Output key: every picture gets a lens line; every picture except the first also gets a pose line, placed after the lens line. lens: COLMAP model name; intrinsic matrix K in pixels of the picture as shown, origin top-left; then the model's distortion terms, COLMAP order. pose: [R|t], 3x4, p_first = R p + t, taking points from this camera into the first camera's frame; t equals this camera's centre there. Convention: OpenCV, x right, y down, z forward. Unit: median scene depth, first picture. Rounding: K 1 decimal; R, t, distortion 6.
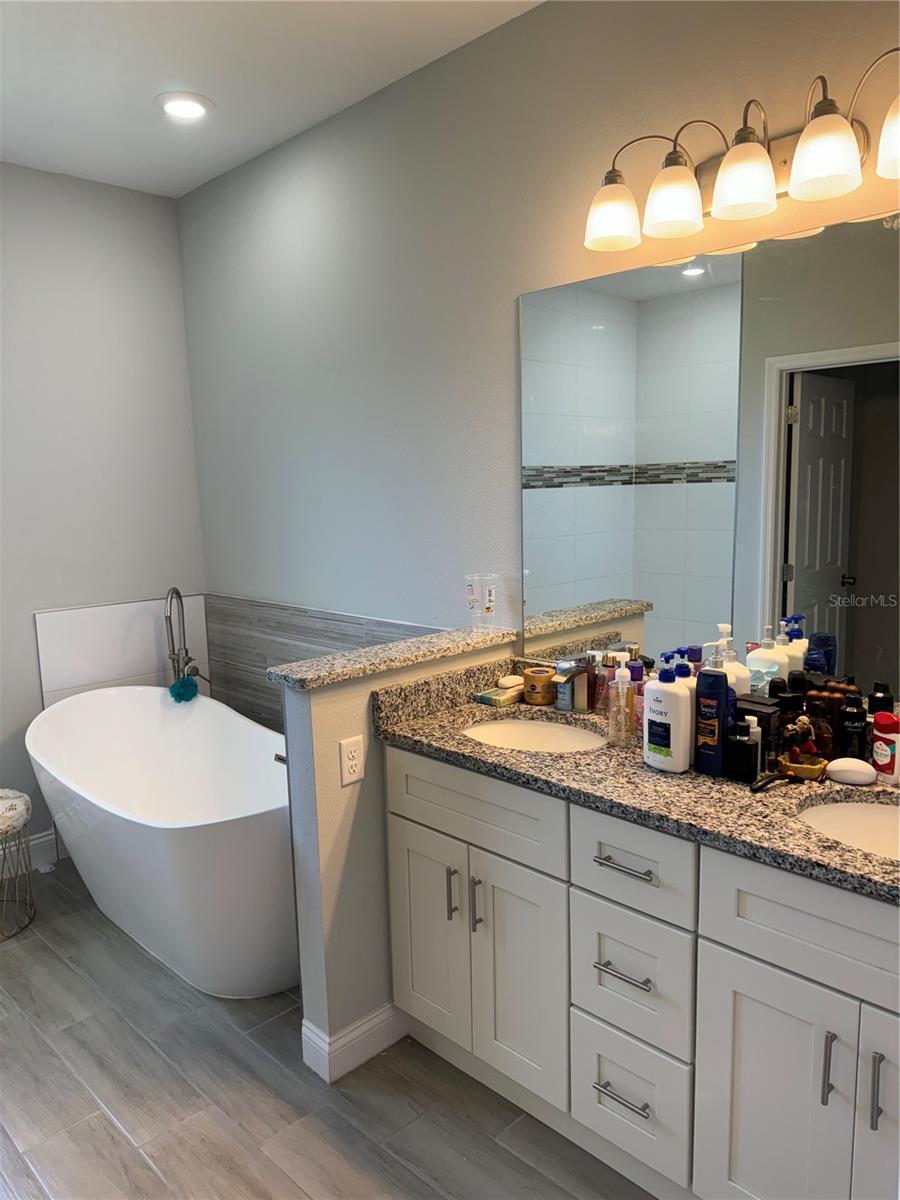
lens RADIAL K [[839.2, 0, 449.5], [0, 839.2, 603.4], [0, 0, 1]] dist [0.122486, -0.211993]
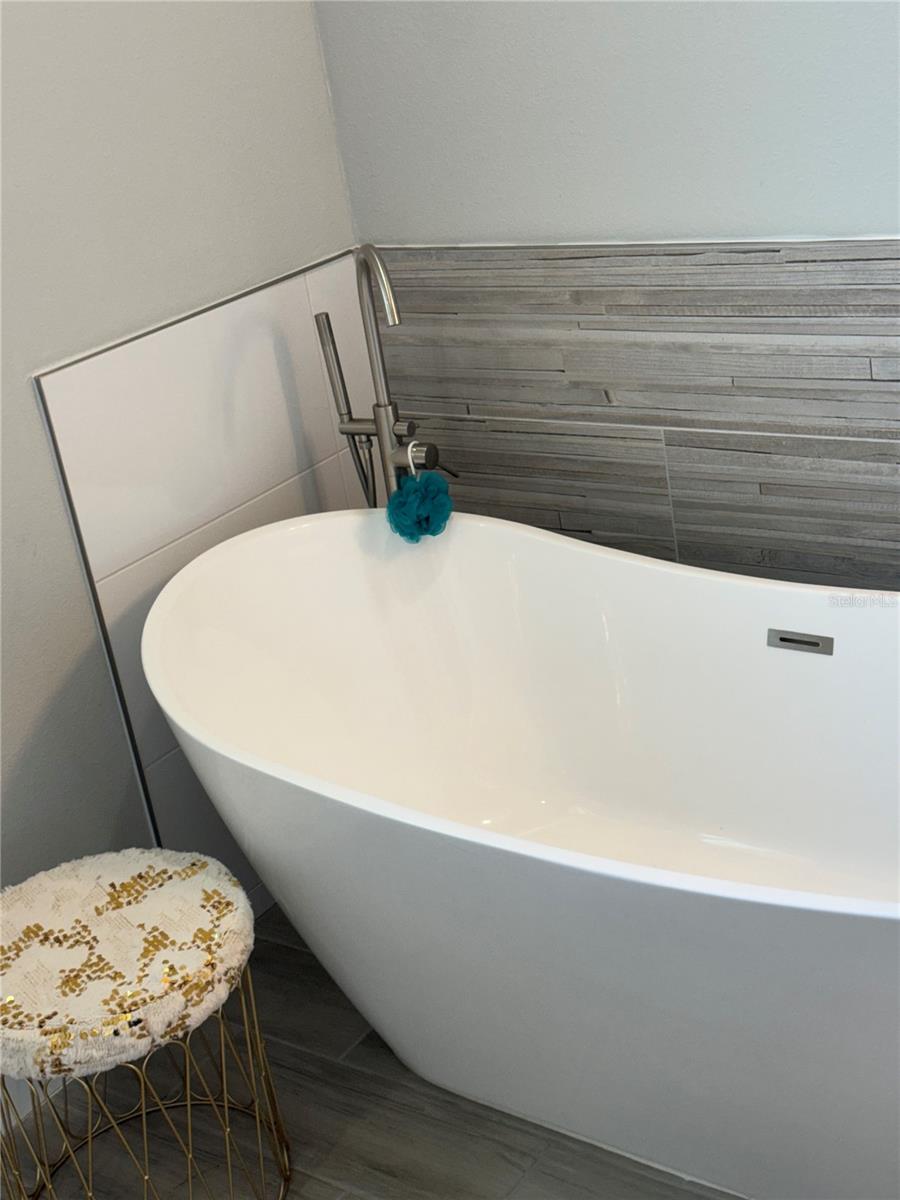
lens RADIAL K [[1679.9, 0, 450.0], [0, 1679.9, 600.0], [0, 0, 1]] dist [0.128453, 0.037278]
pose [[0.975306, -0.187615, 0.116529, -0.395072], [0.153210, 0.954758, 0.254879, -0.051433], [-0.159076, -0.230731, 0.959926, 0.250657]]
